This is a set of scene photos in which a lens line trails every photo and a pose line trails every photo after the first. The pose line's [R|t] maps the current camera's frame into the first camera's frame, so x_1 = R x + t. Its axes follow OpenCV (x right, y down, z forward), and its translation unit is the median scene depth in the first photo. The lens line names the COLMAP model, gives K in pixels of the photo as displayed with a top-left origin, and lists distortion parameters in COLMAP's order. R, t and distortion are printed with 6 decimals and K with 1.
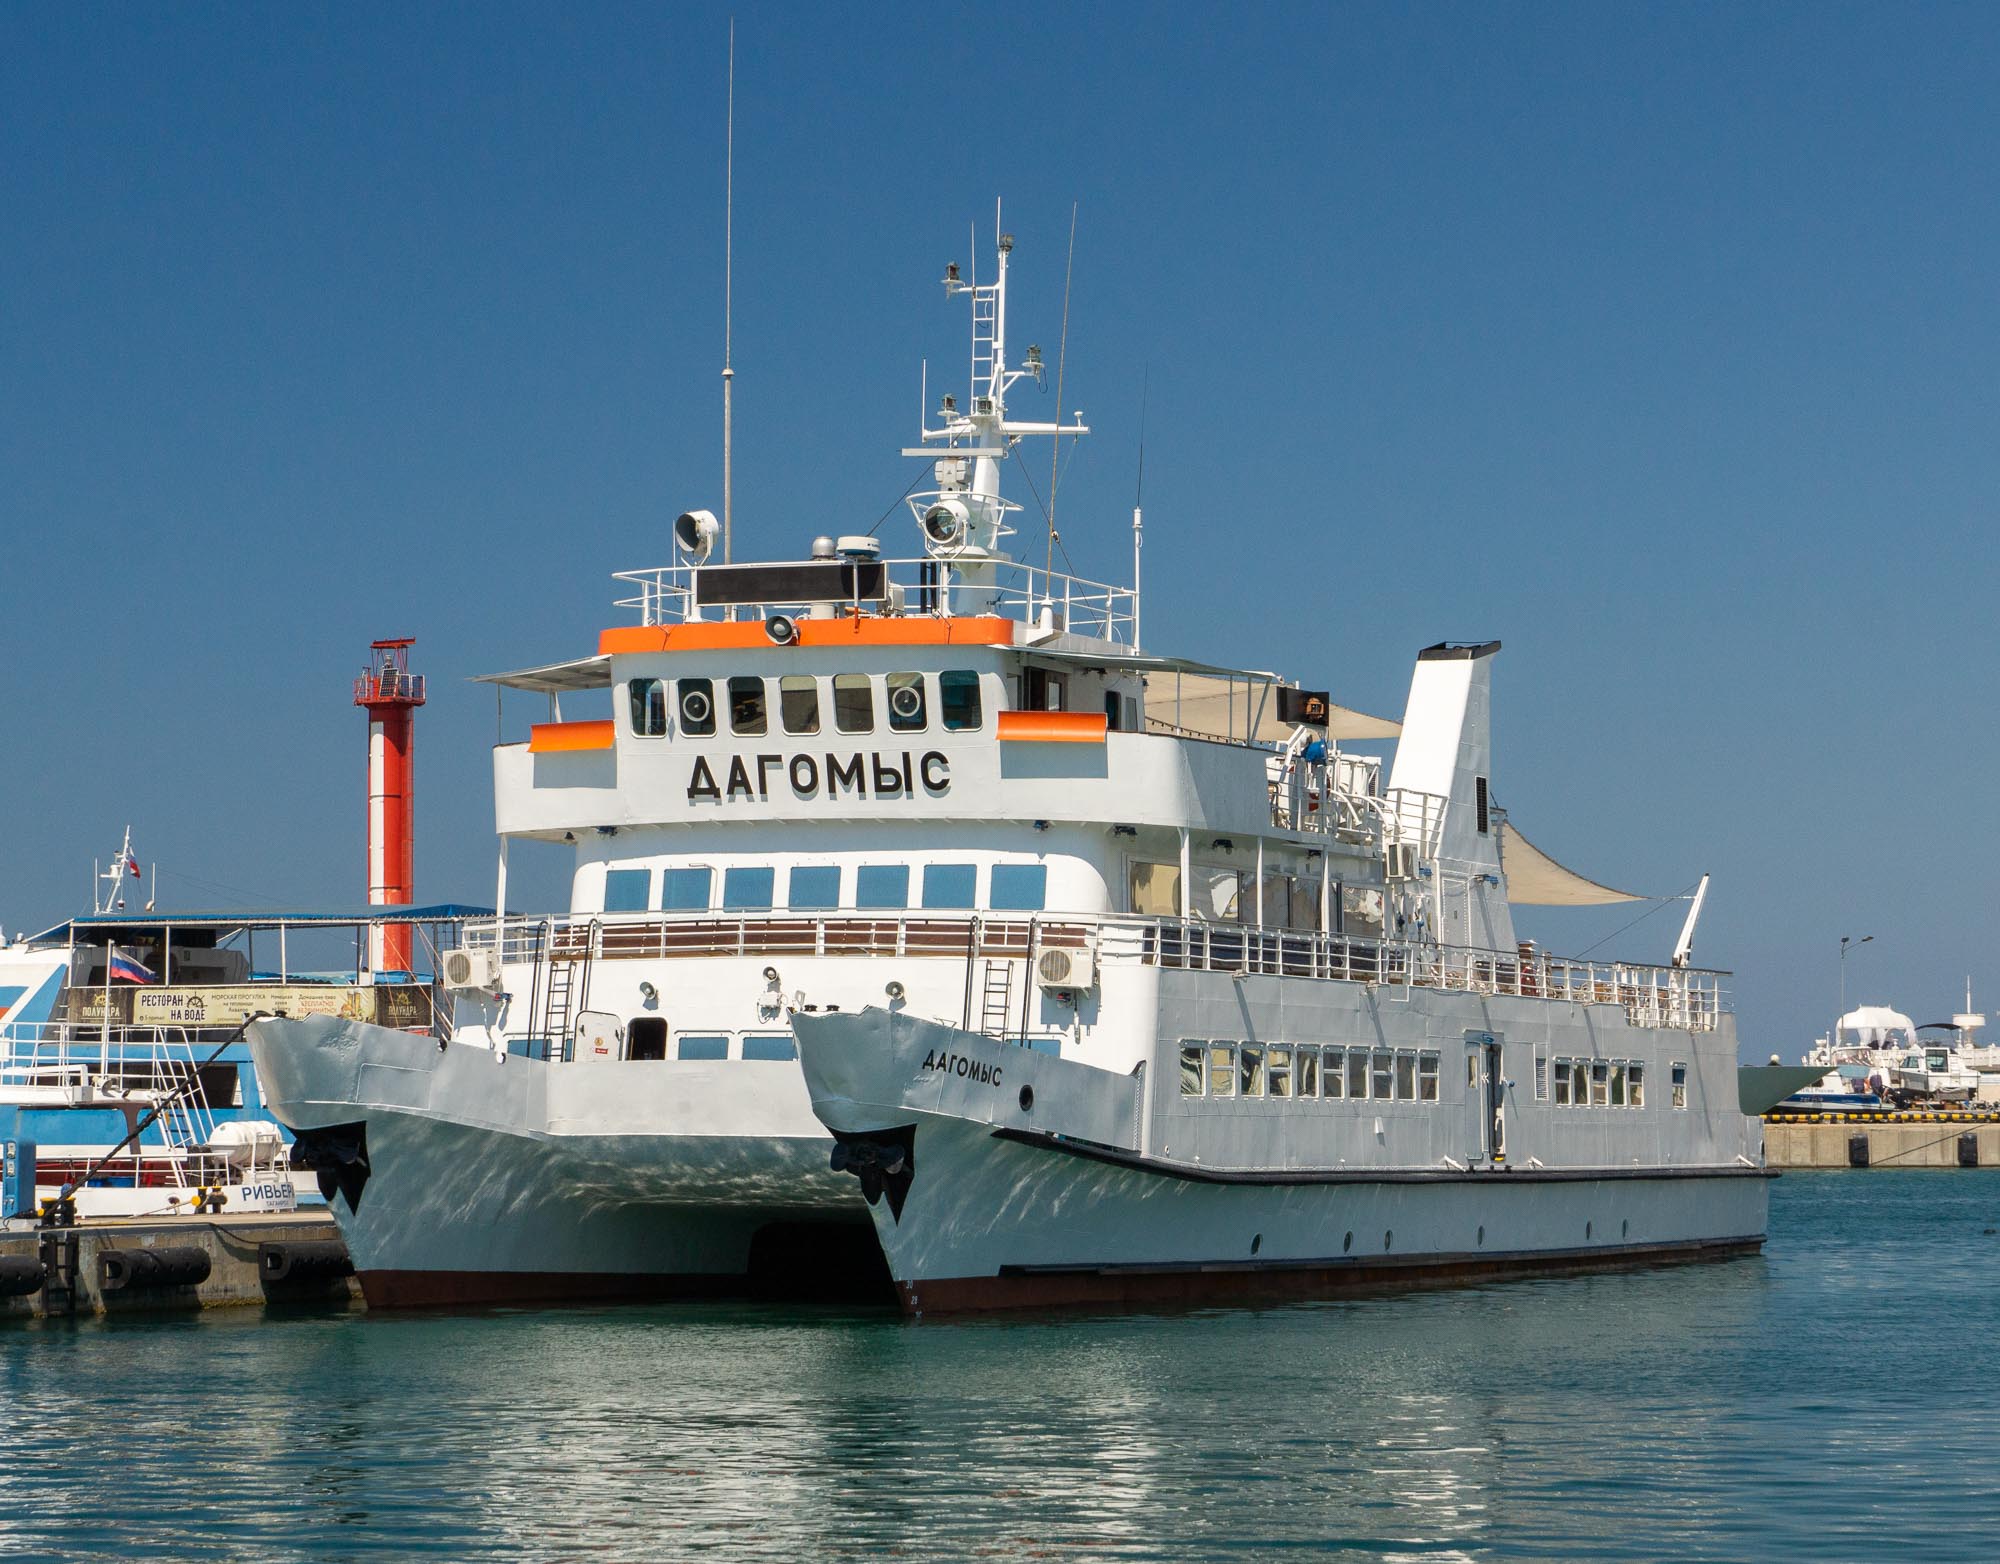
lens RADIAL K [[5701.3, 0, 1000.0], [0, 5701.3, 782.0], [0, 0, 1]] dist [0.032676, -0.308632]
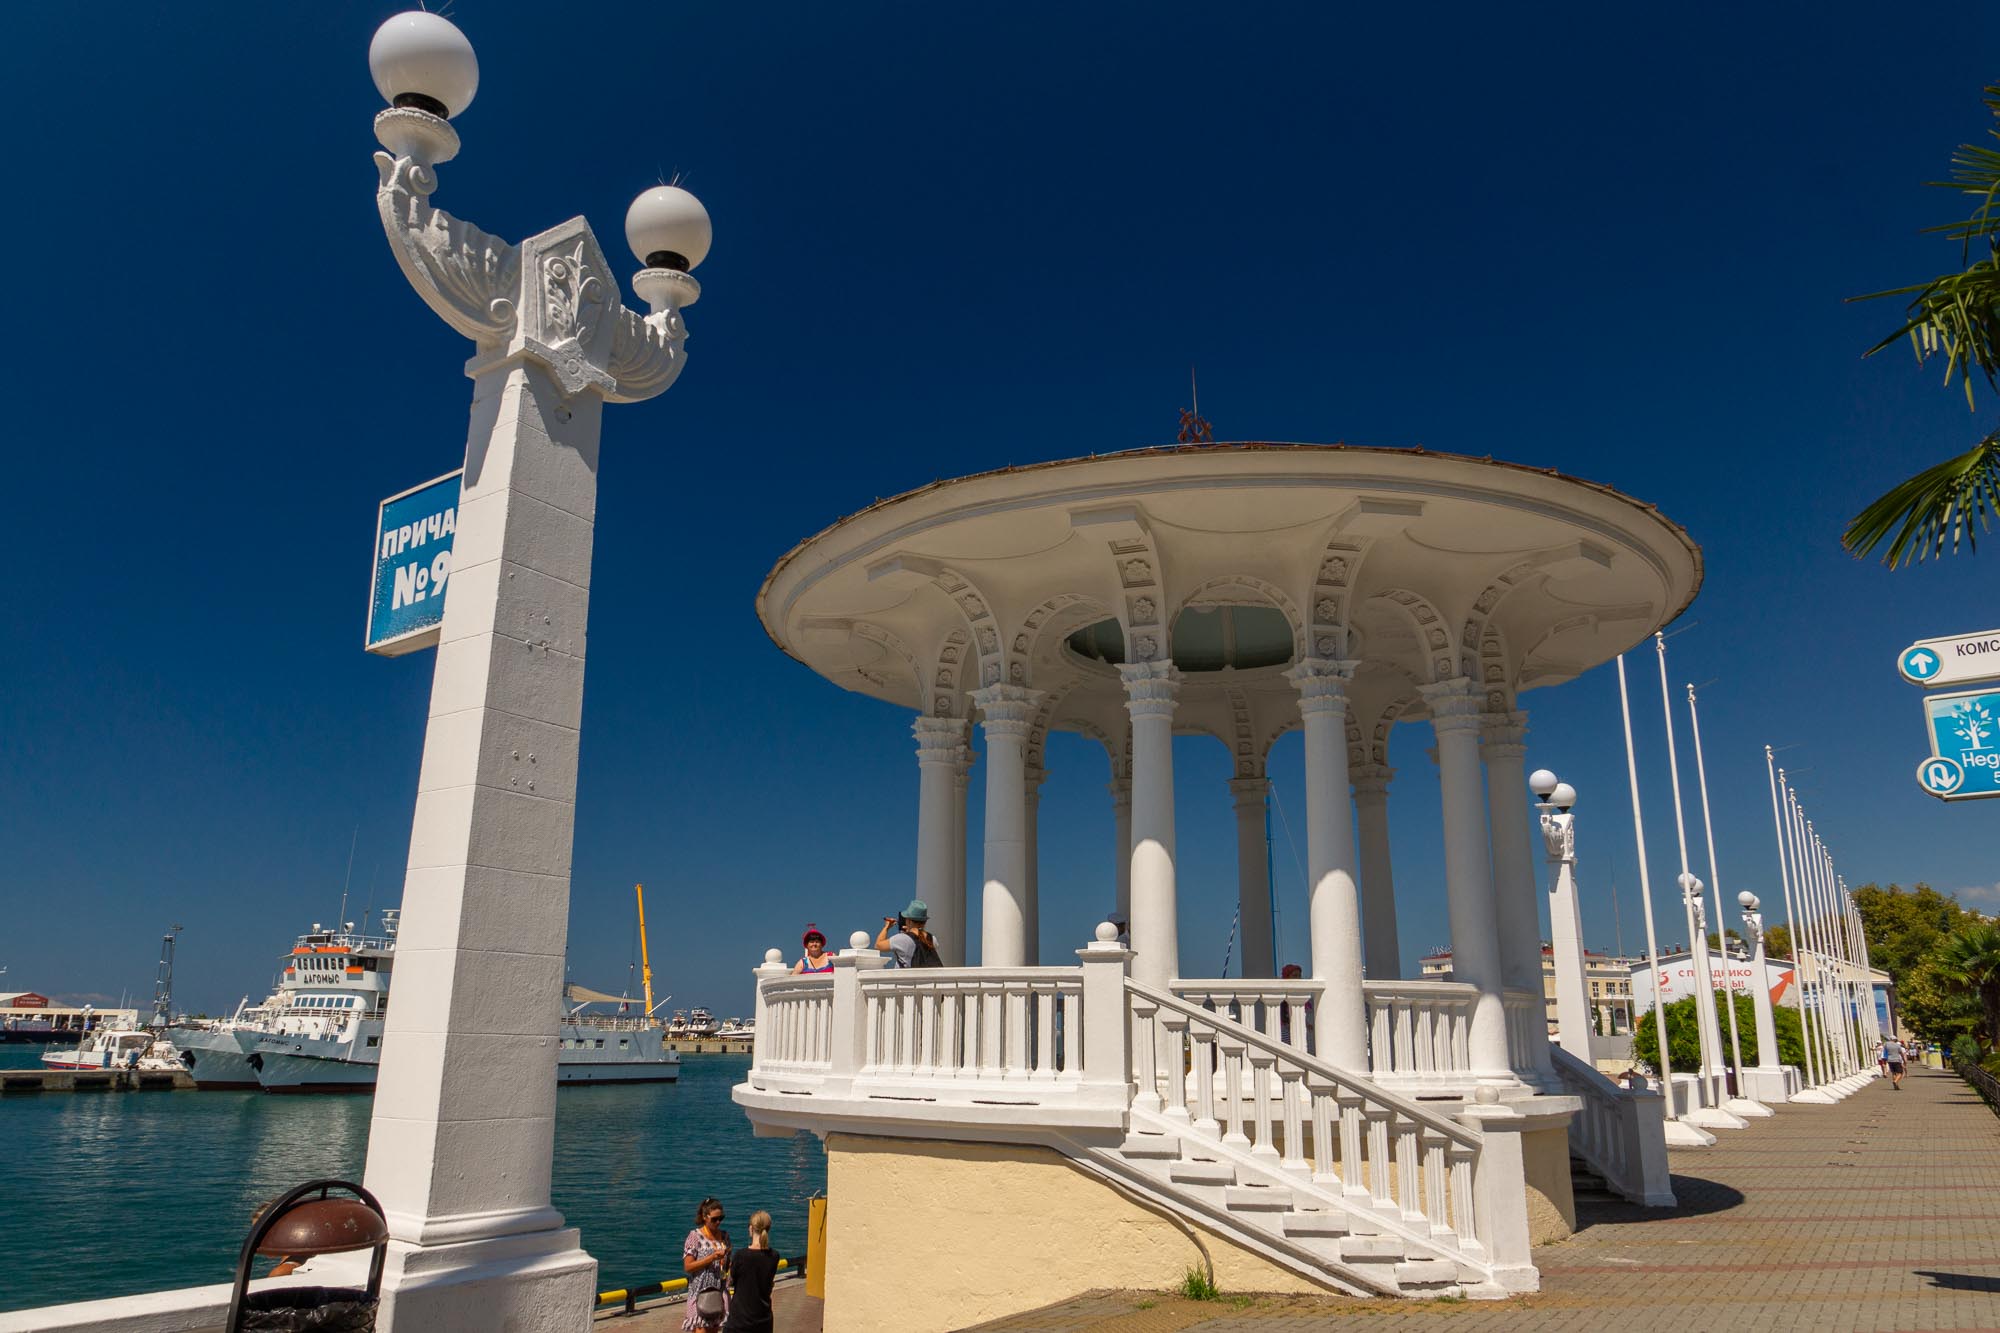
lens RADIAL K [[1387.0, 0, 1000.0], [0, 1387.0, 666.5], [0, 0, 1]] dist [-0.000745, 0.000960]
pose [[0.988381, -0.026361, -0.149694, 0.740864], [-0.003990, 0.980007, -0.198923, -0.029924], [0.151945, 0.197209, 0.968515, -0.130895]]
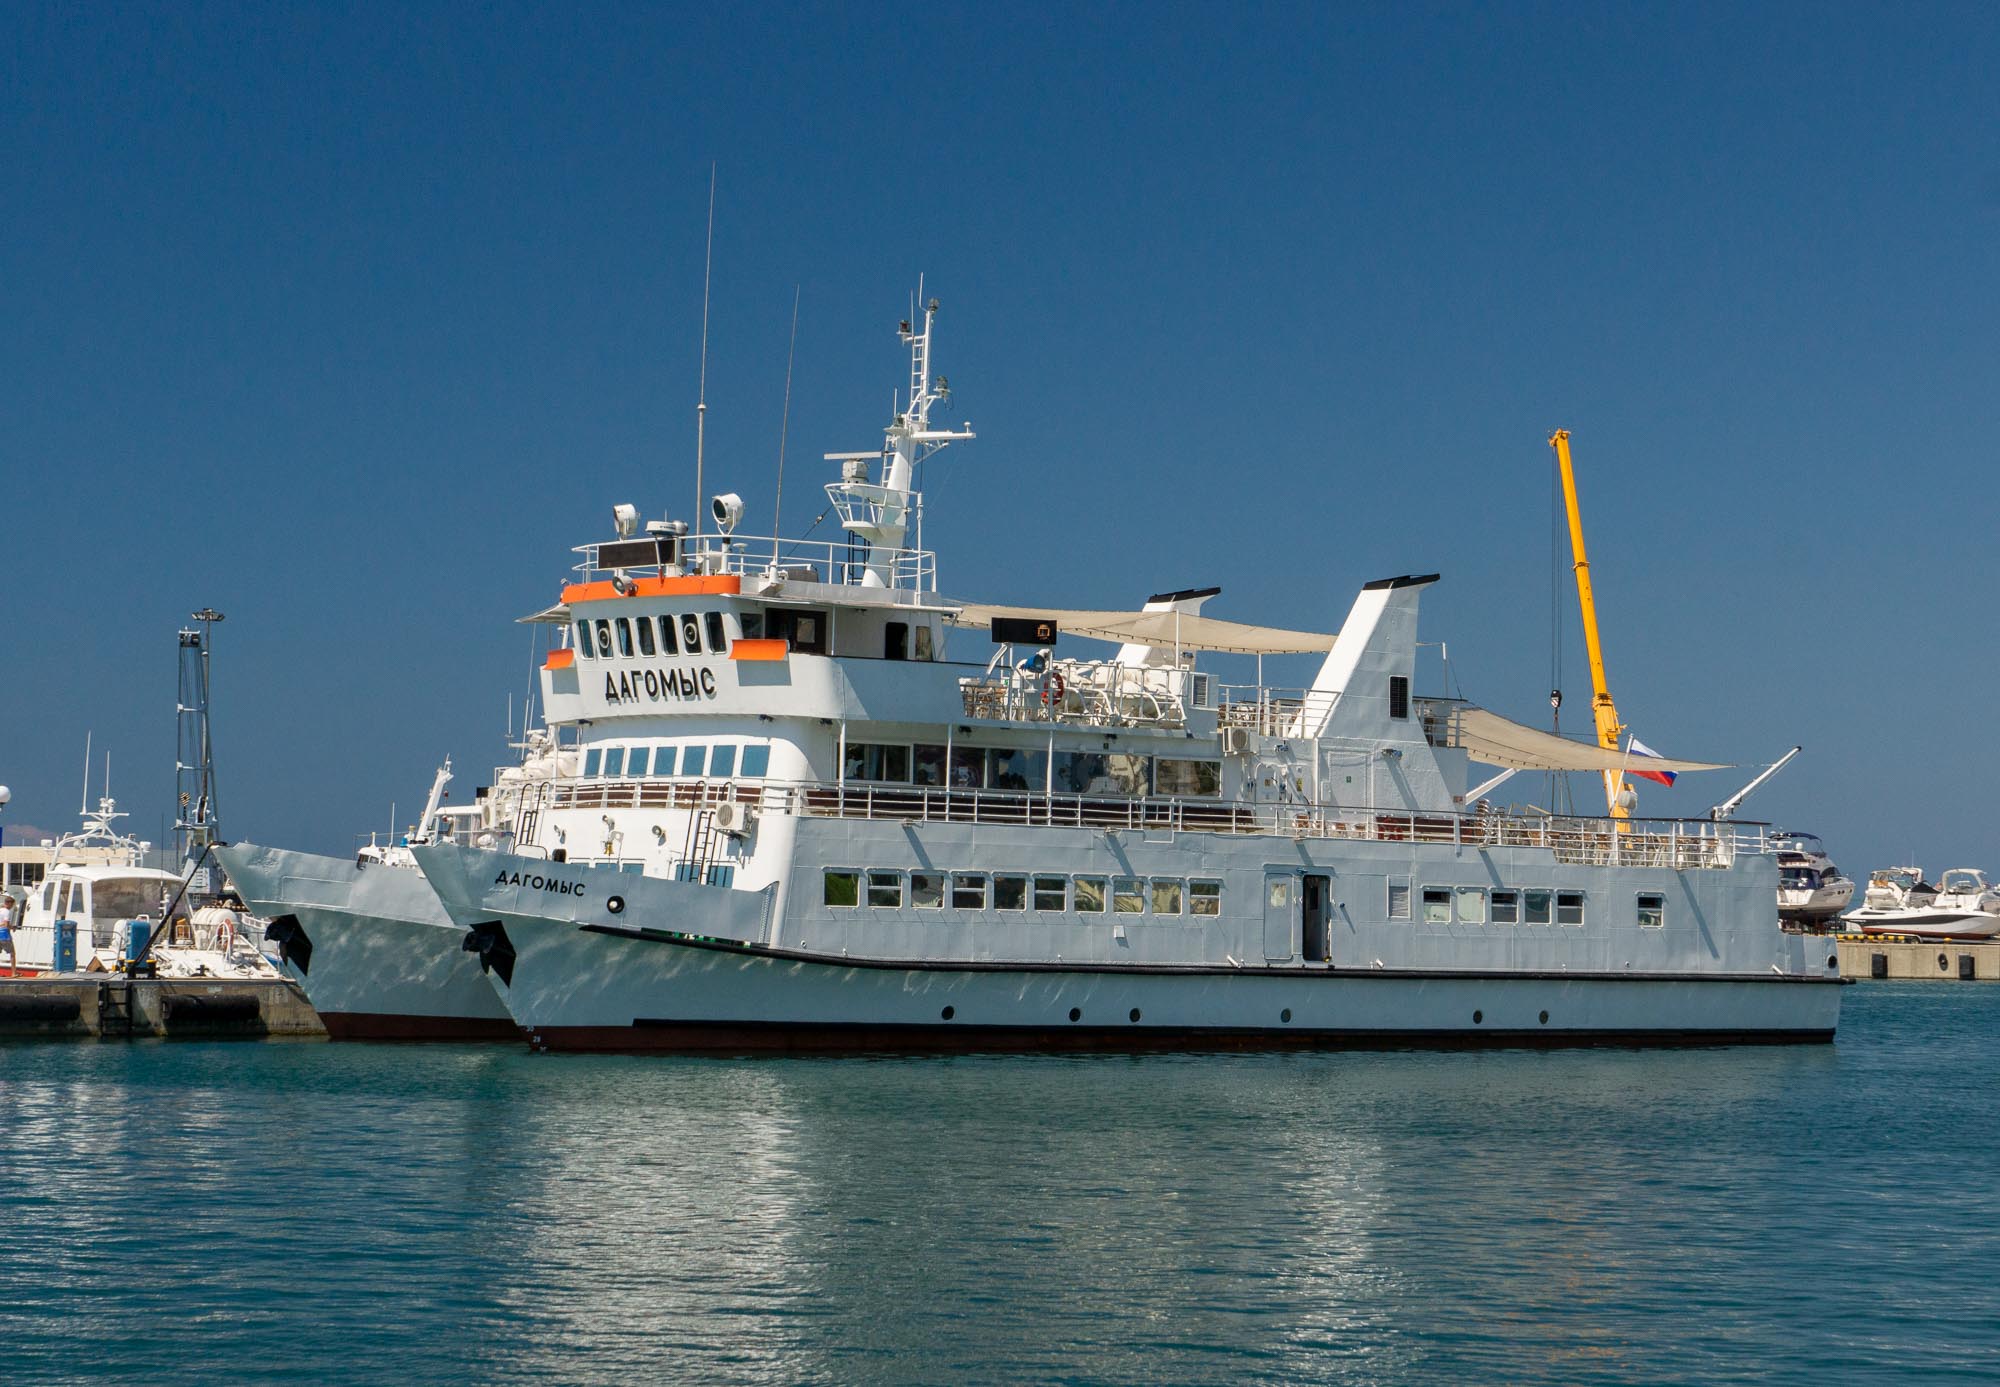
lens RADIAL K [[4635.4, 0, 1000.0], [0, 4635.4, 693.5], [0, 0, 1]] dist [0.008083, 0.695969]
pose [[0.871914, -0.007826, -0.489597, 0.630008], [0.011190, 0.999930, 0.003943, -0.002560], [0.489532, -0.008916, 0.871940, 0.004476]]
